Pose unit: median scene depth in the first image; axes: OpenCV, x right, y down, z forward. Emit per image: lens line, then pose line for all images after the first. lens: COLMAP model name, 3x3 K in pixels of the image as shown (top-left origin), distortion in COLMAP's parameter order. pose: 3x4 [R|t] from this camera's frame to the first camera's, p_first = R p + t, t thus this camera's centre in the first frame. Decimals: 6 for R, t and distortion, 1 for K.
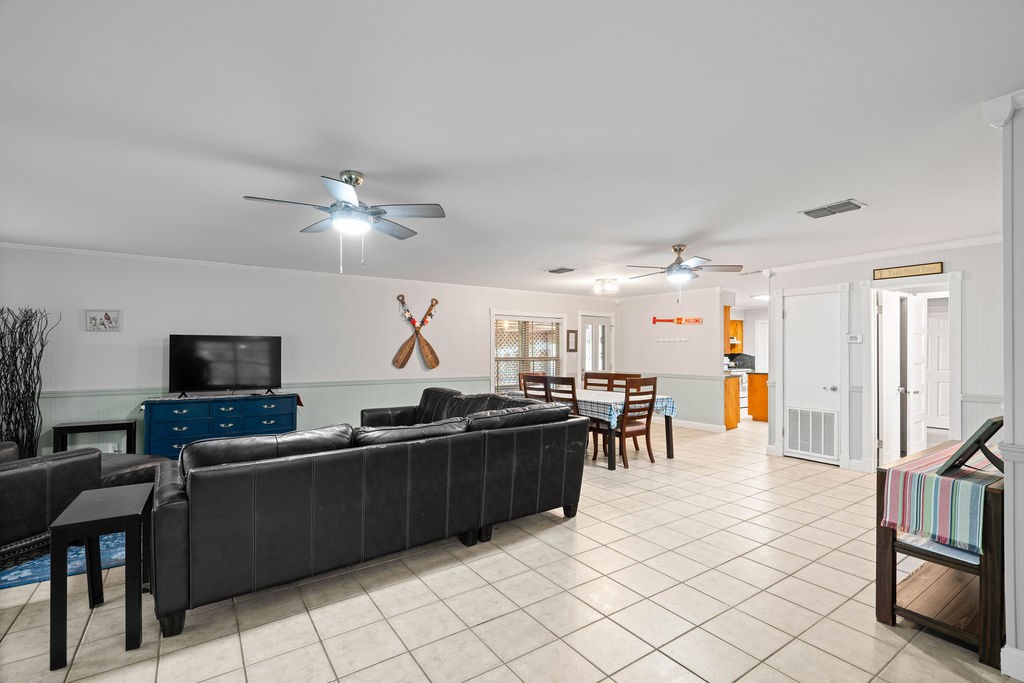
lens RADIAL K [[468.8, 0, 511.0], [0, 468.8, 351.1], [0, 0, 1]] dist [0.000982, 0.000037]
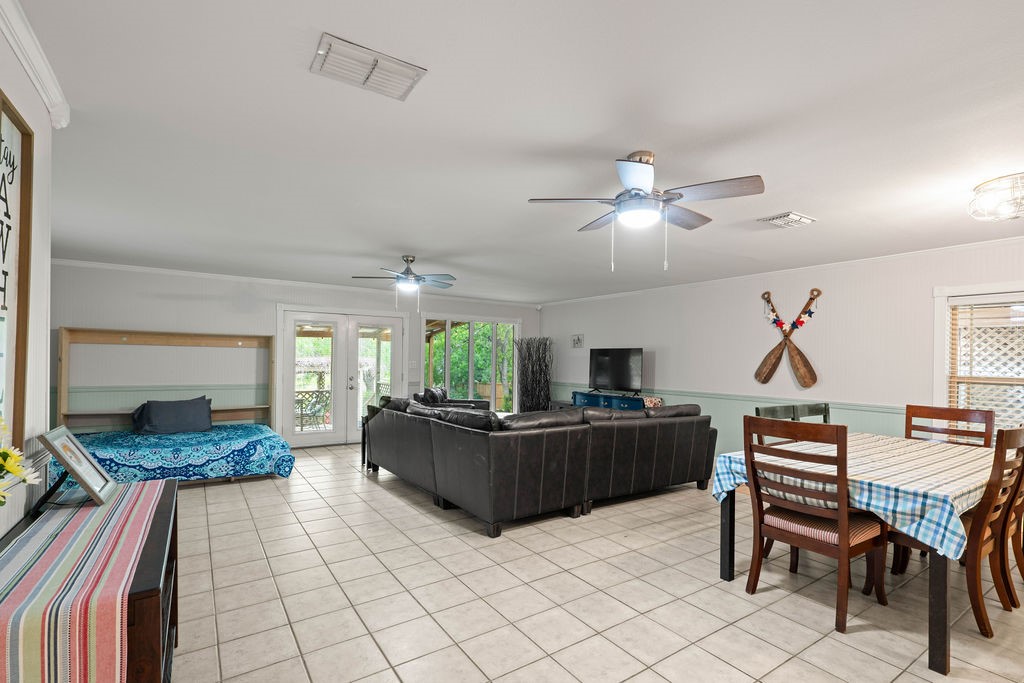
lens RADIAL K [[468.8, 0, 504.0], [0, 468.8, 362.1], [0, 0, 1]] dist [0.000982, 0.000037]
pose [[-0.008385, 0.006759, -0.999942, 0.573331], [-0.013232, 0.999889, 0.006870, 0.000545], [0.999877, 0.013289, -0.008295, 0.558359]]
